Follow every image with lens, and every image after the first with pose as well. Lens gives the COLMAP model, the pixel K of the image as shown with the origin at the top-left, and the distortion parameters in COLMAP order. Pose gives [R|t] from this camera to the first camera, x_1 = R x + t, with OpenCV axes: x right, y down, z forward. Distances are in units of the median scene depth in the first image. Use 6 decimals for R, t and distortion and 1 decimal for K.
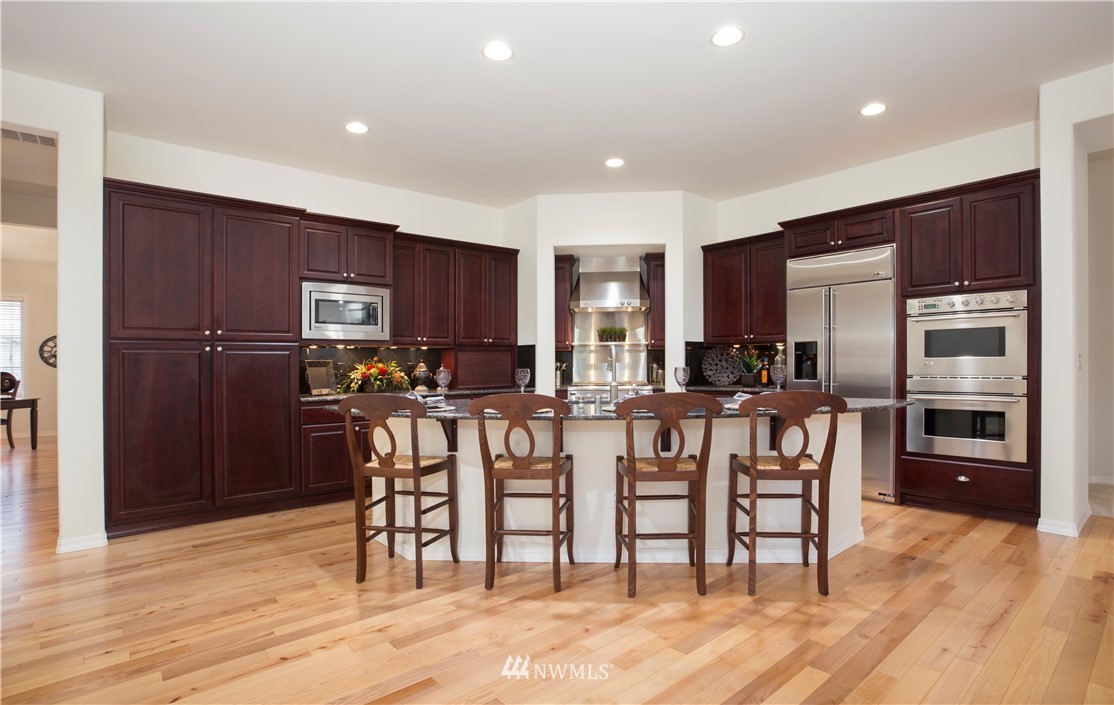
lens RADIAL K [[544.3, 0, 557.0], [0, 544.3, 352.5], [0, 0, 1]] dist [-0.025519, 0.000389]
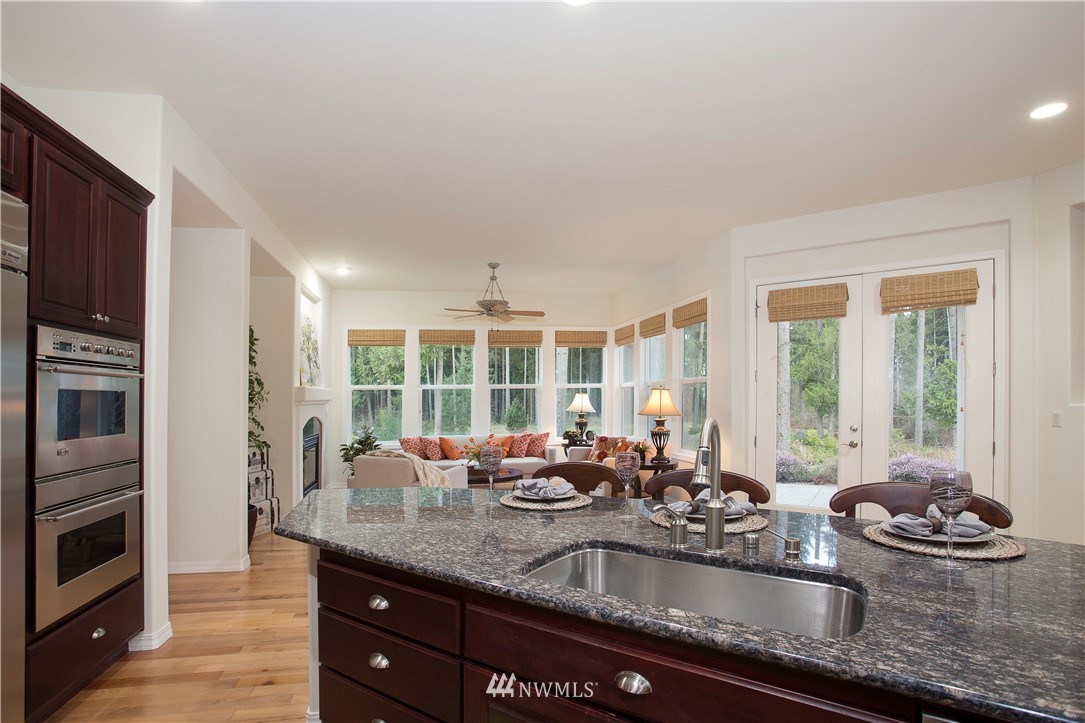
lens RADIAL K [[552.7, 0, 510.9], [0, 552.7, 389.6], [0, 0, 1]] dist [-0.000380, 0.000262]
pose [[-0.842338, 0.028732, 0.538182, 0.010098], [0.008025, 0.999136, -0.040781, -0.016247], [-0.538889, -0.030032, -0.841841, 1.343977]]
